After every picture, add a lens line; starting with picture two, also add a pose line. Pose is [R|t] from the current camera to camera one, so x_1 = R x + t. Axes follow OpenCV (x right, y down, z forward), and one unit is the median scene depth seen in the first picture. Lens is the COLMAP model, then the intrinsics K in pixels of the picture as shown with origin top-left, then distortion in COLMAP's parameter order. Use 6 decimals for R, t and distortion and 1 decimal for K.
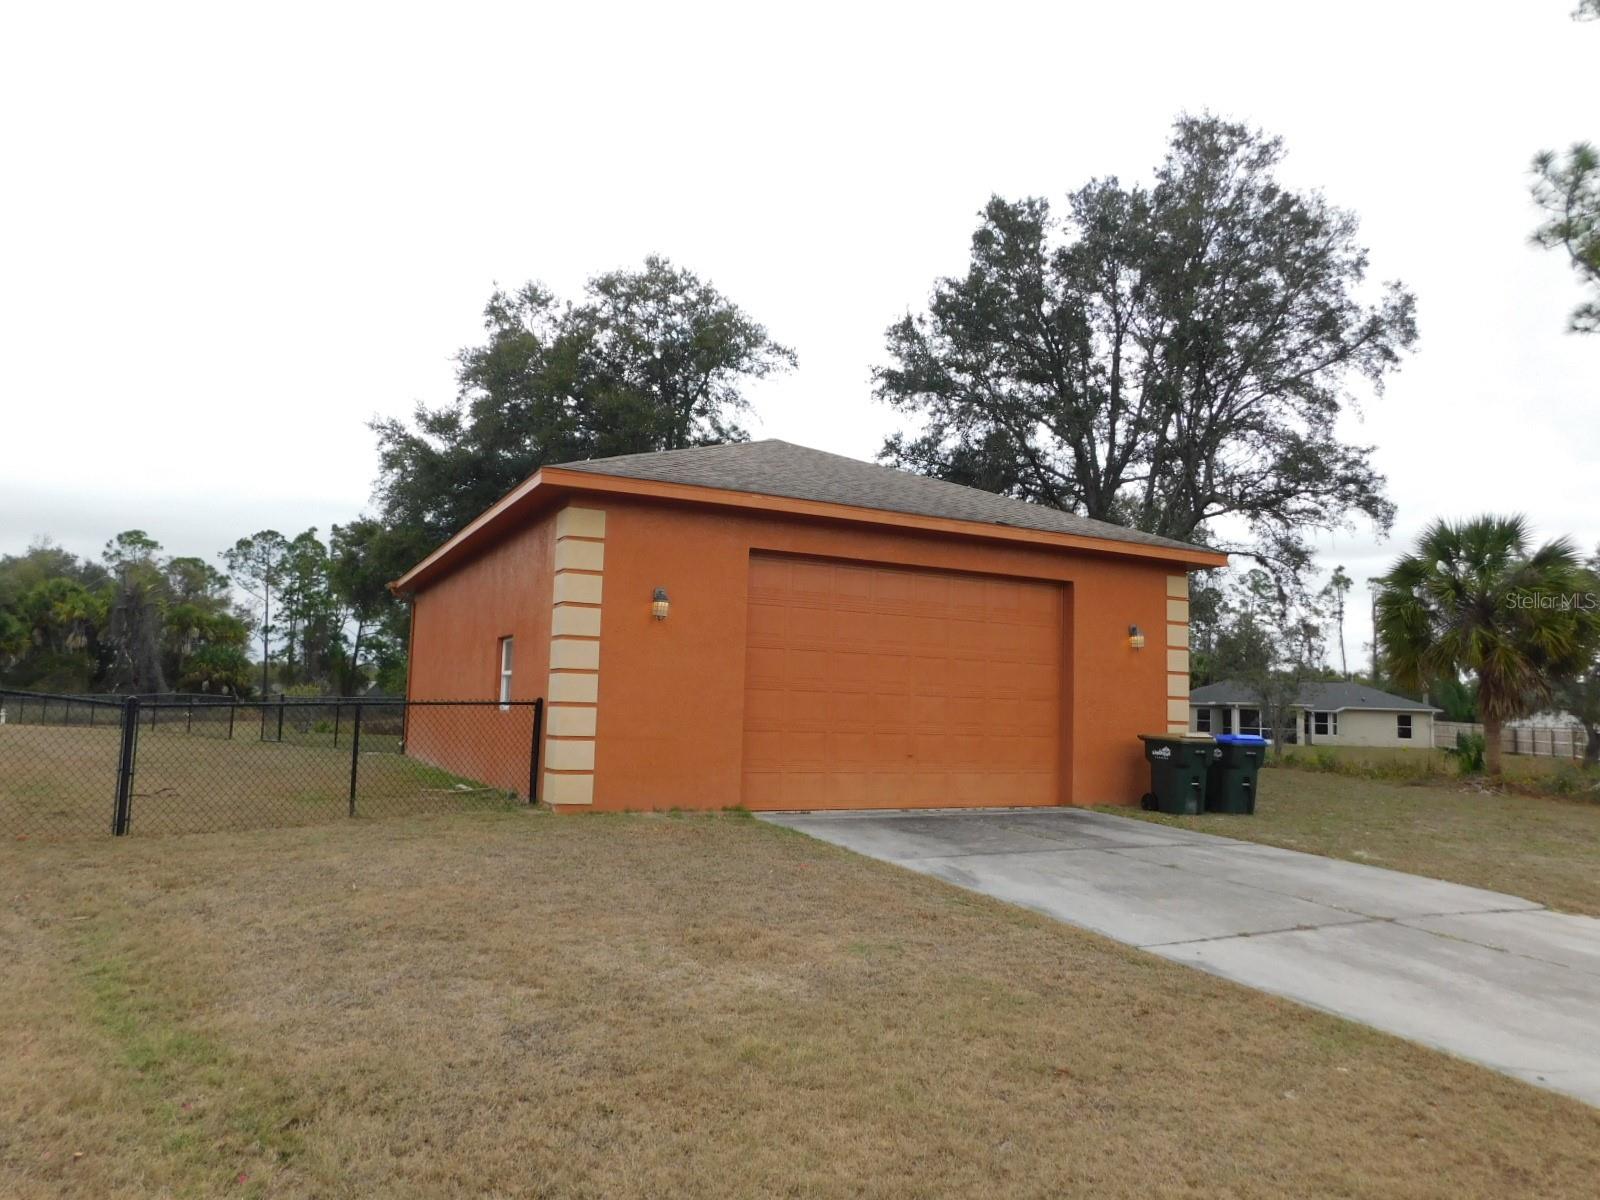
lens RADIAL K [[1106.4, 0, 800.0], [0, 1106.4, 600.0], [0, 0, 1]] dist [0.000090, 0.000266]
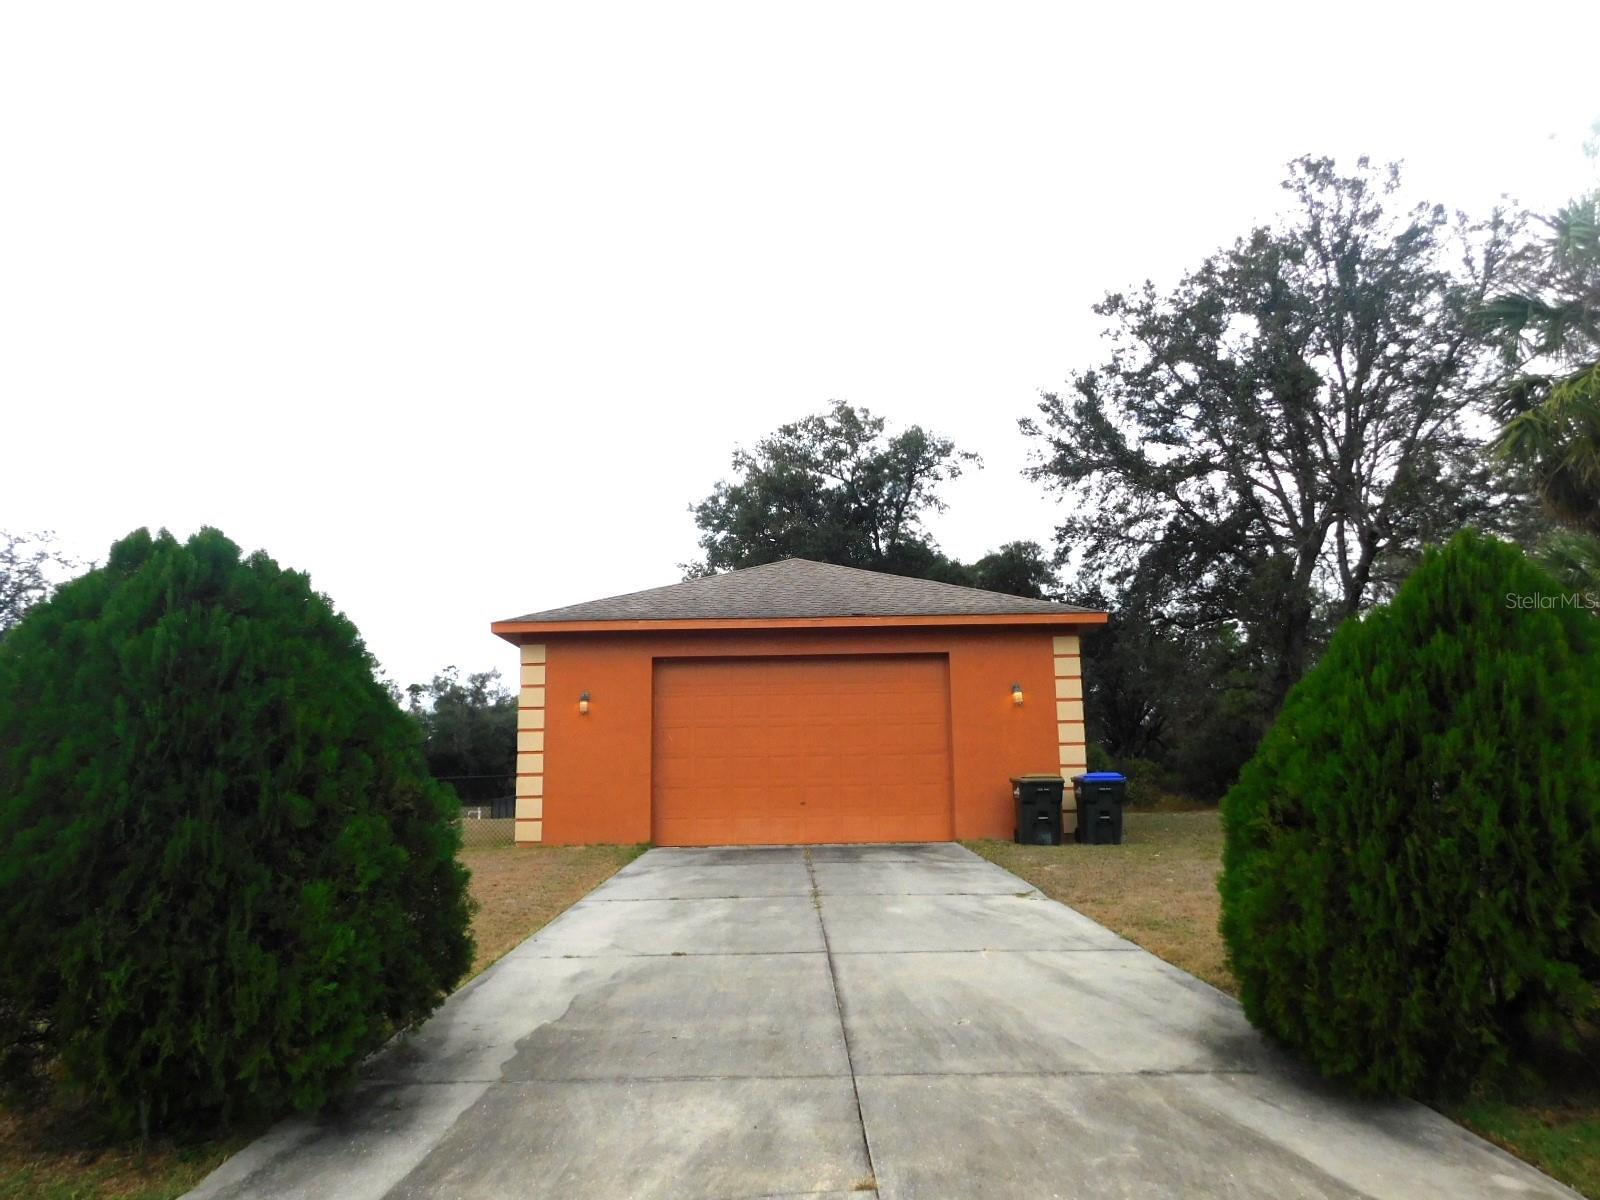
lens RADIAL K [[1106.4, 0, 800.0], [0, 1106.4, 600.0], [0, 0, 1]] dist [0.000090, 0.000266]
pose [[0.879941, -0.125967, -0.458078, 0.672911], [0.089826, 0.990930, -0.099947, 0.033250], [0.466513, 0.046800, 0.883275, -0.139917]]
